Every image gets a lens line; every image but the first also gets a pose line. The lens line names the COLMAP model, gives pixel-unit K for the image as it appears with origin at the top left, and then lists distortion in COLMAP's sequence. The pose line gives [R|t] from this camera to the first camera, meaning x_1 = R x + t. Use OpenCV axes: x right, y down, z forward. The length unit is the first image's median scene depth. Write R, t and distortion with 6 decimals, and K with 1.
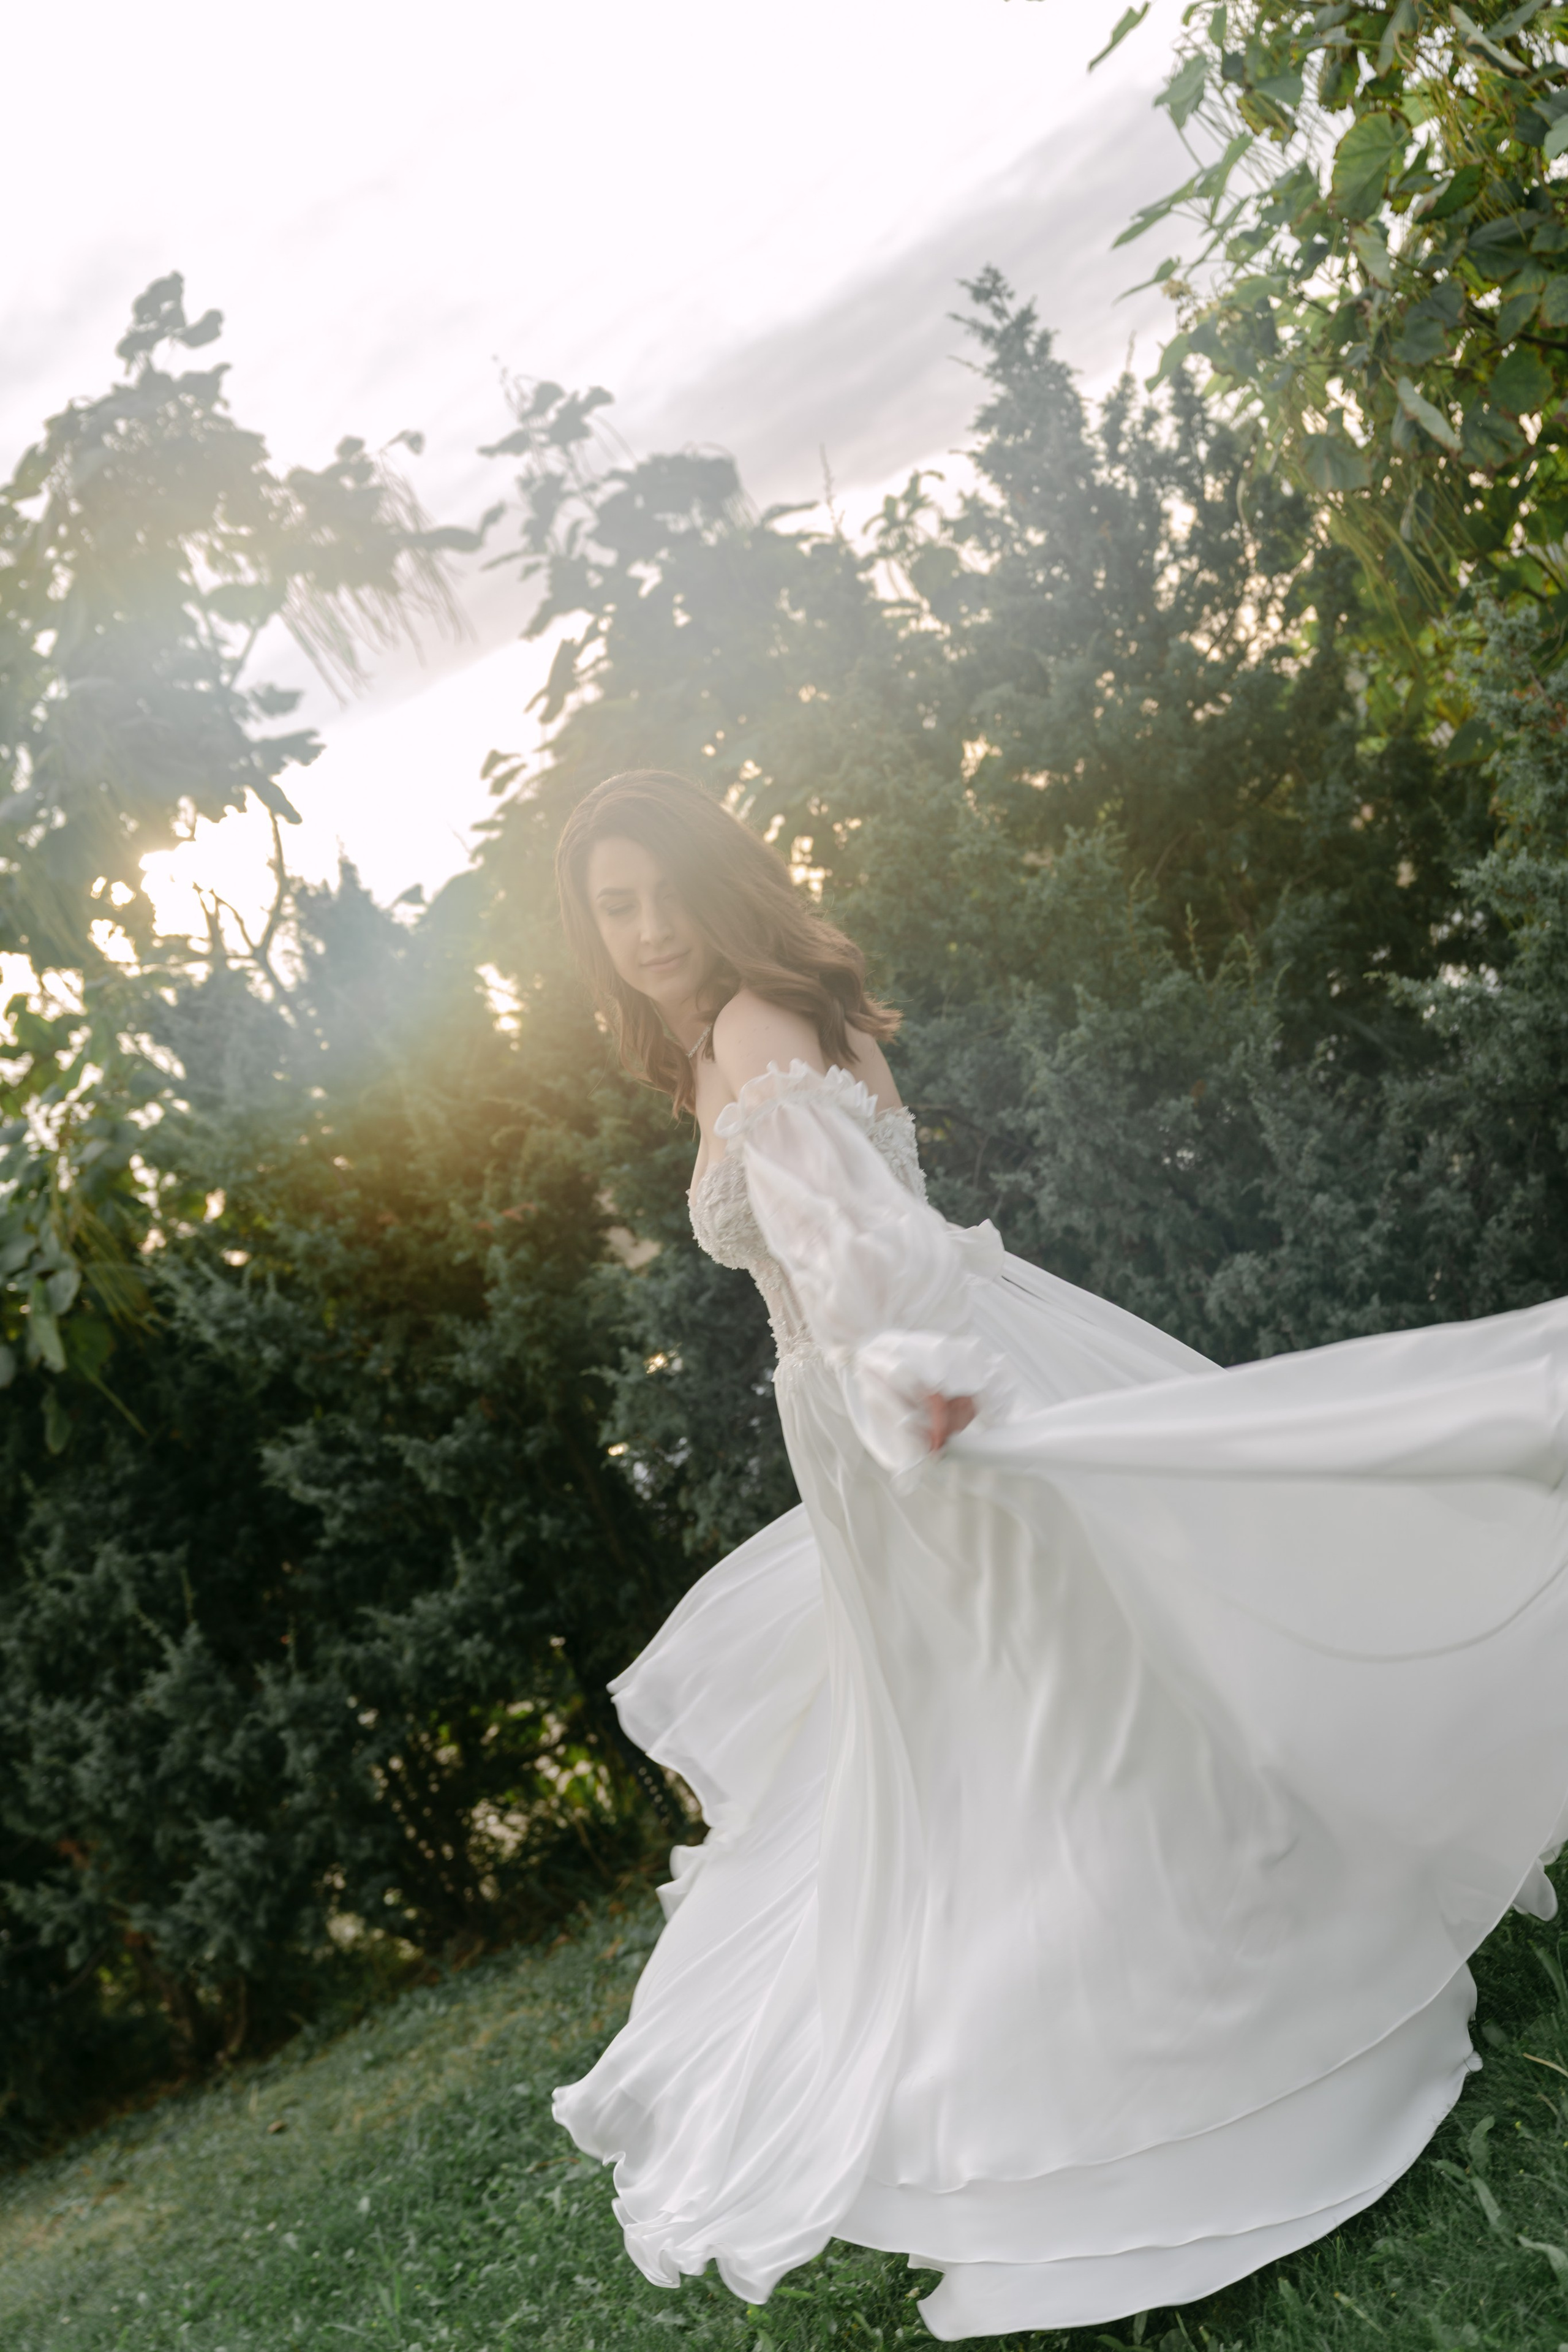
lens RADIAL K [[3031.0, 0, 743.8], [0, 3031.0, 1206.7], [0, 0, 1]] dist [0.028267, 0.000000]
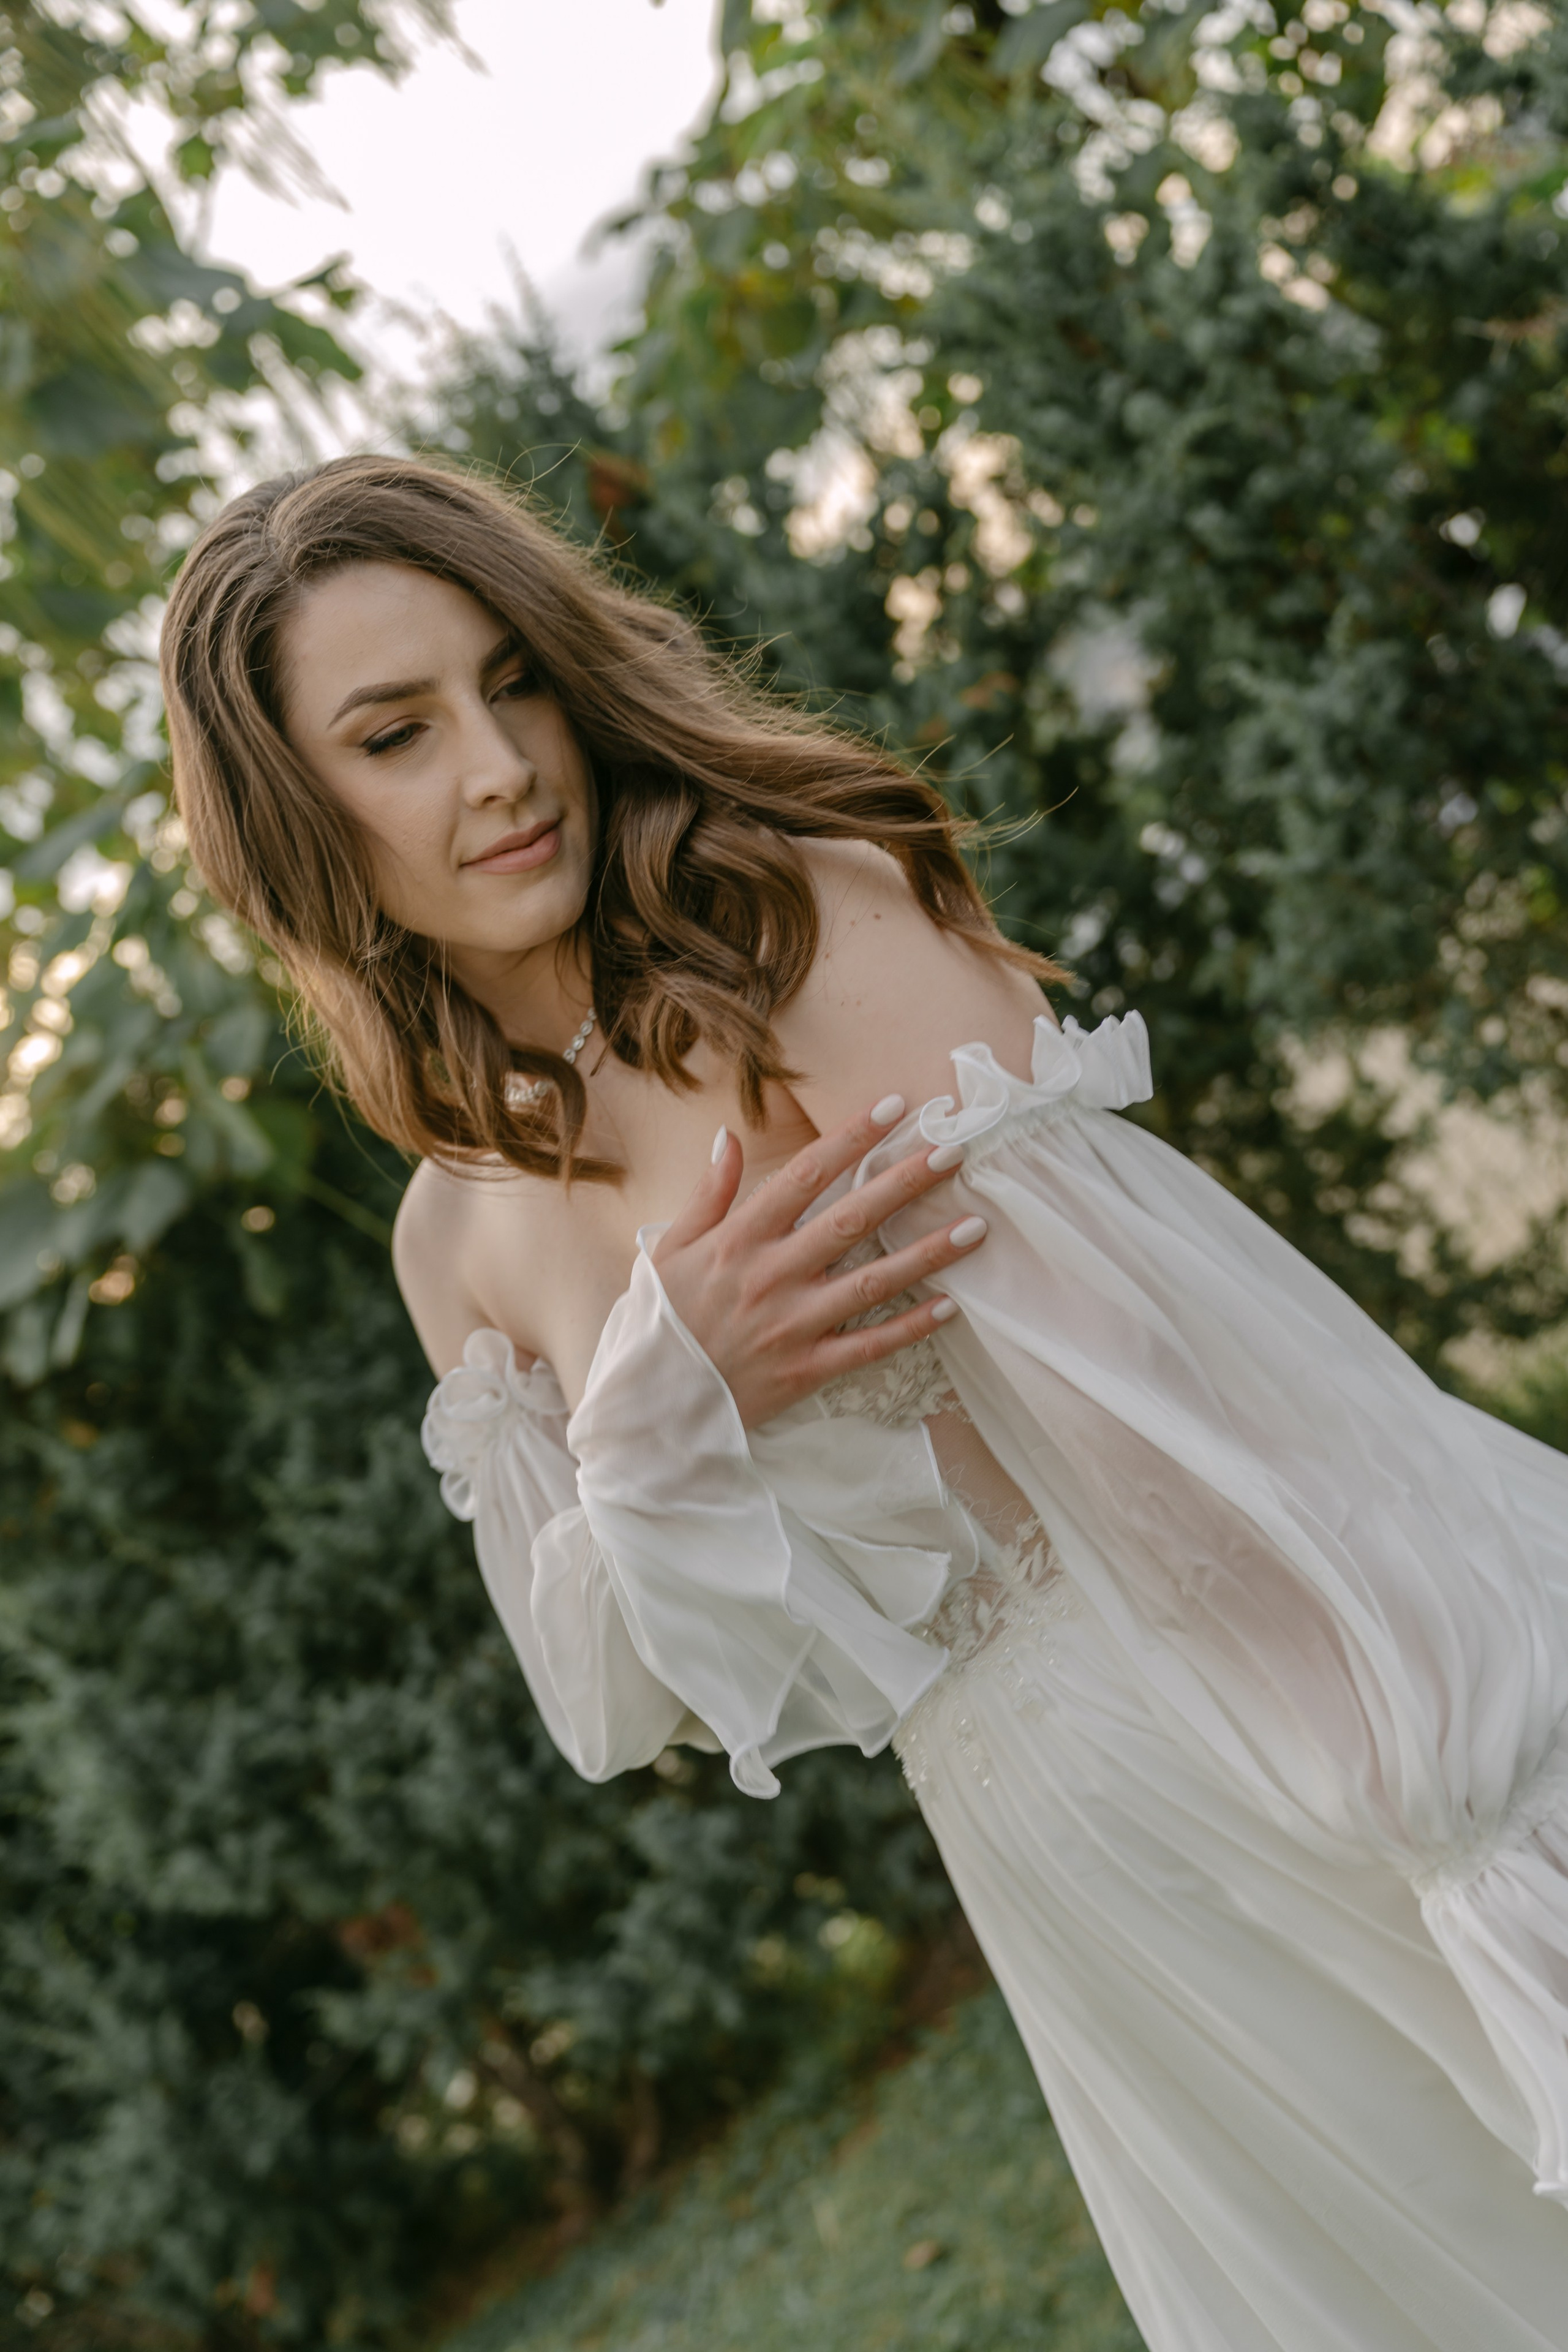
lens RADIAL K [[2984.2, 0, 785.0], [0, 2984.2, 1176.4], [0, 0, 1]] dist [0.029081, 0.000000]
pose [[0.969977, -0.226664, 0.088137, -0.172377], [0.227862, 0.973687, -0.003645, 0.081246], [-0.084992, 0.023619, 0.996102, 0.368766]]
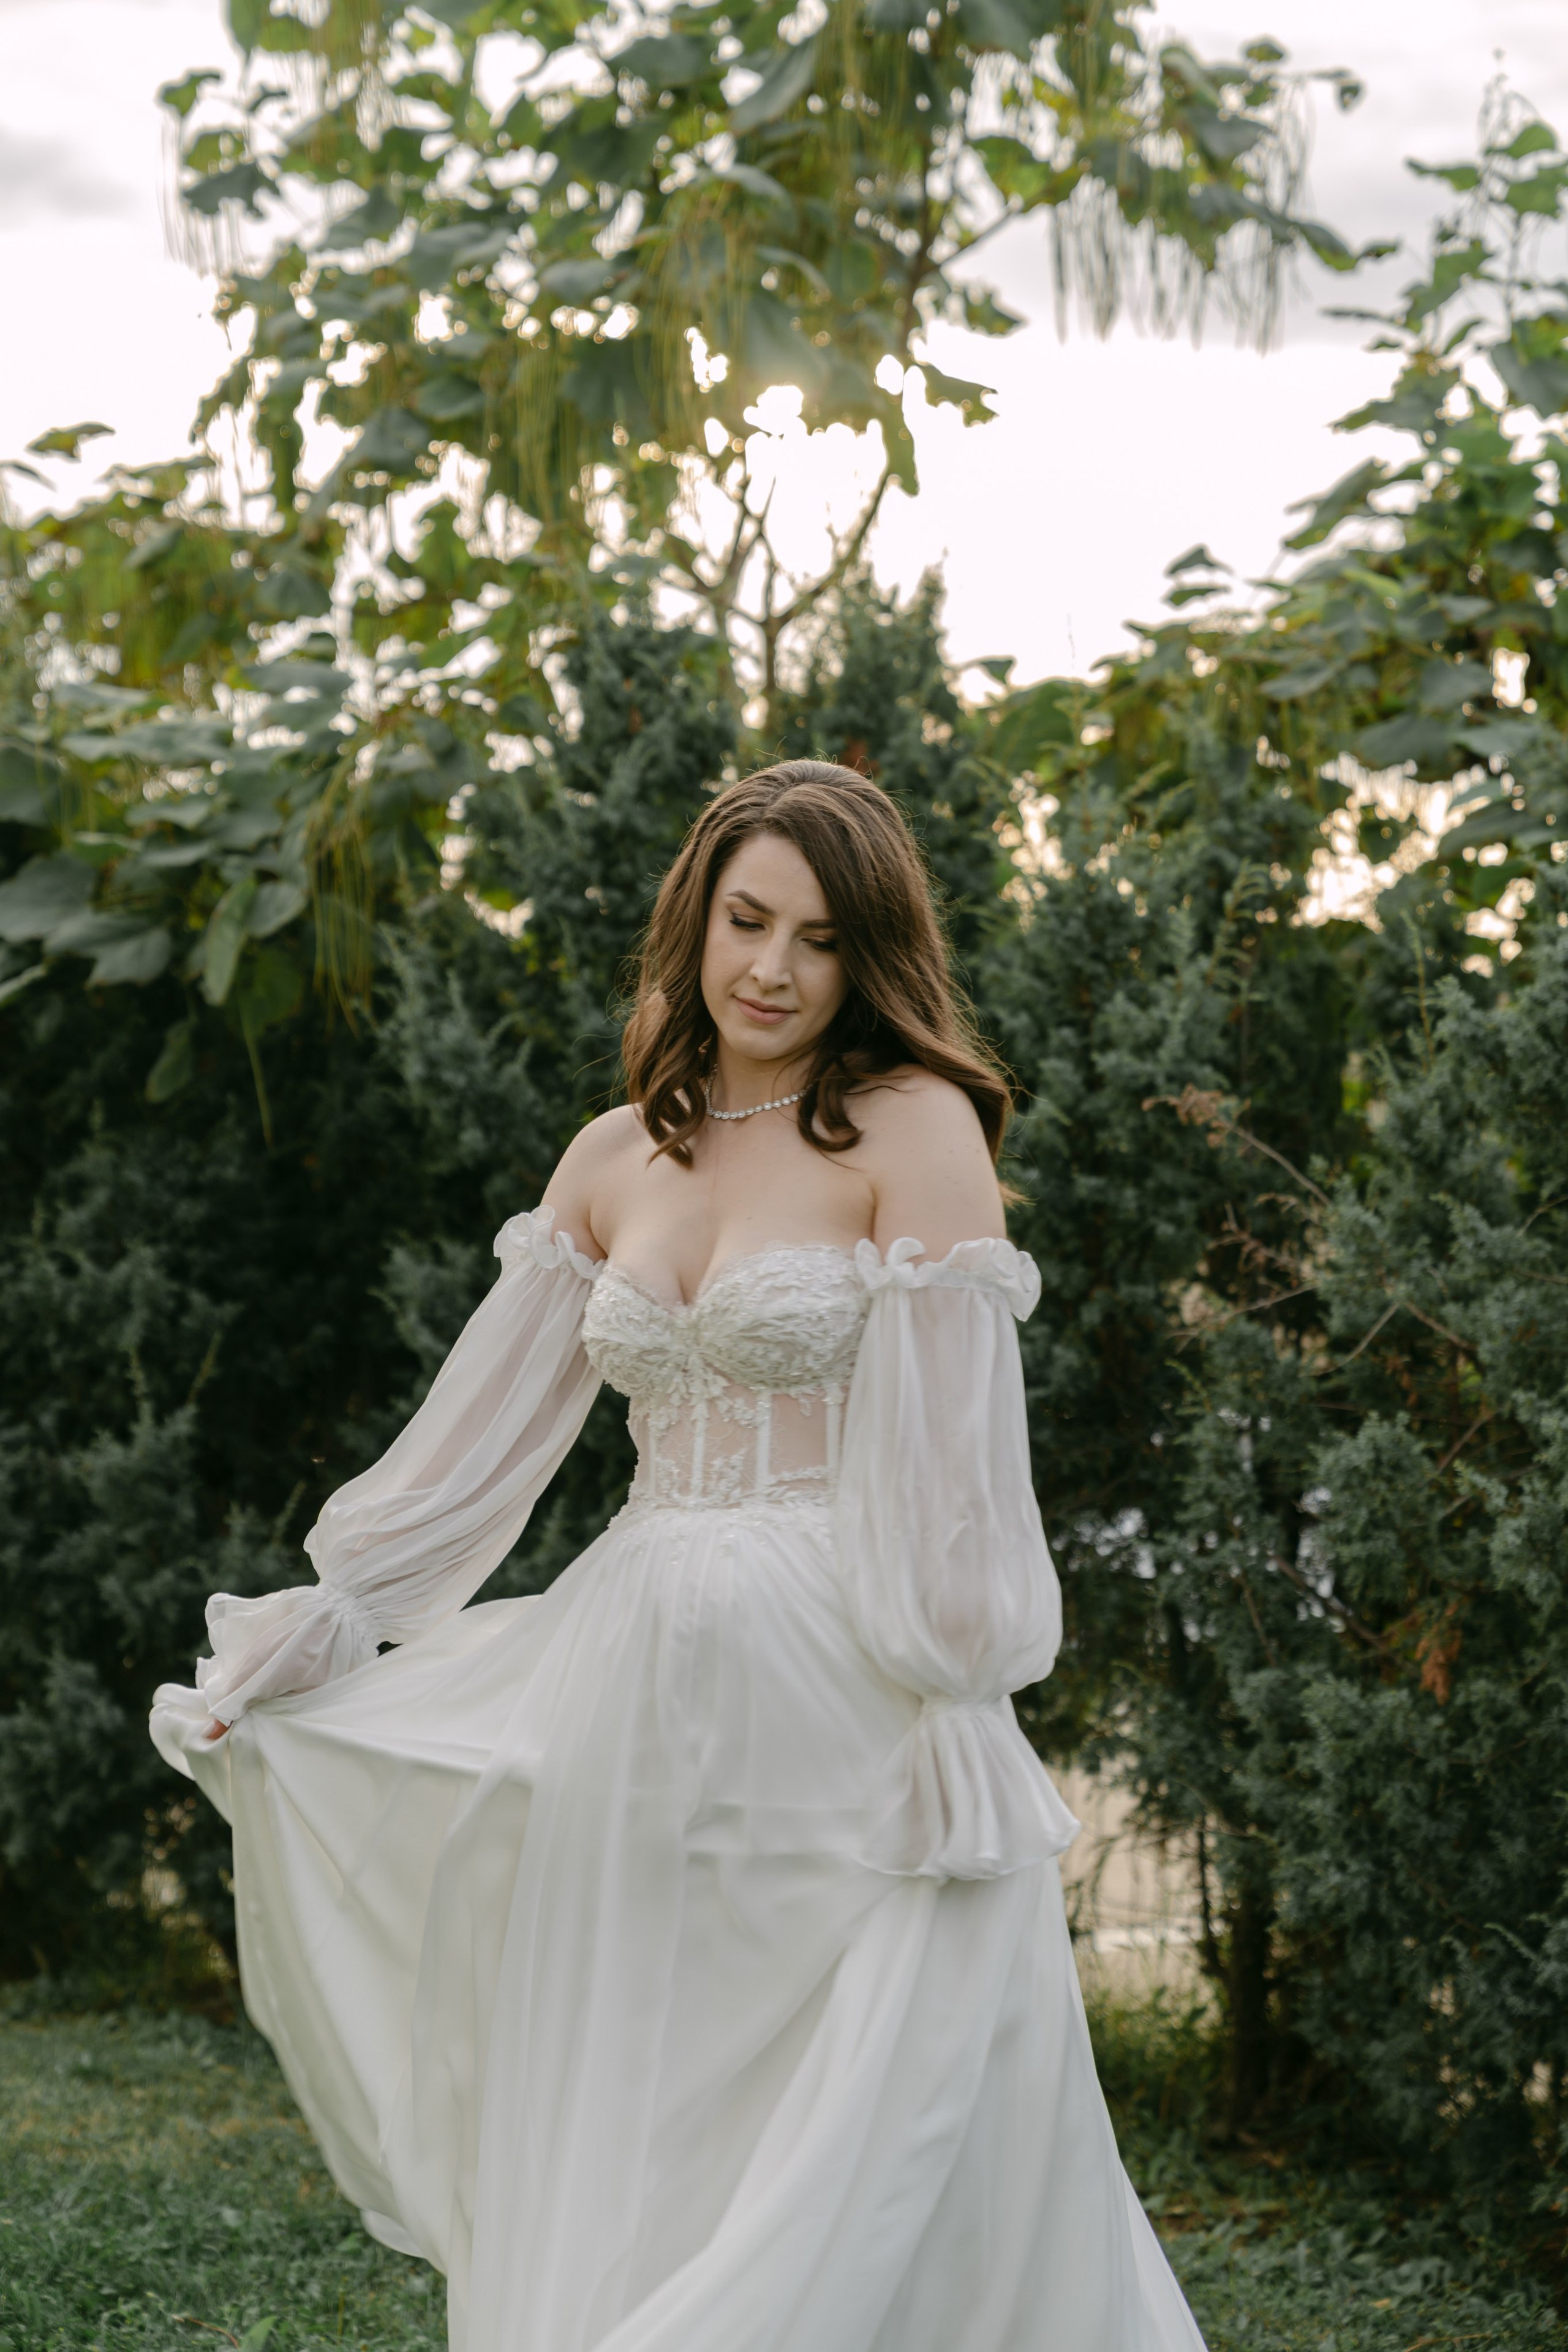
lens RADIAL K [[4600.5, 0, 737.0], [0, 4600.5, 1161.6], [0, 0, 1]] dist [0.042129, 0.000000]
pose [[0.850560, 0.513166, -0.114931, 0.020367], [-0.511817, 0.858006, 0.043230, -0.022901], [0.120796, 0.022054, 0.992432, -0.049344]]
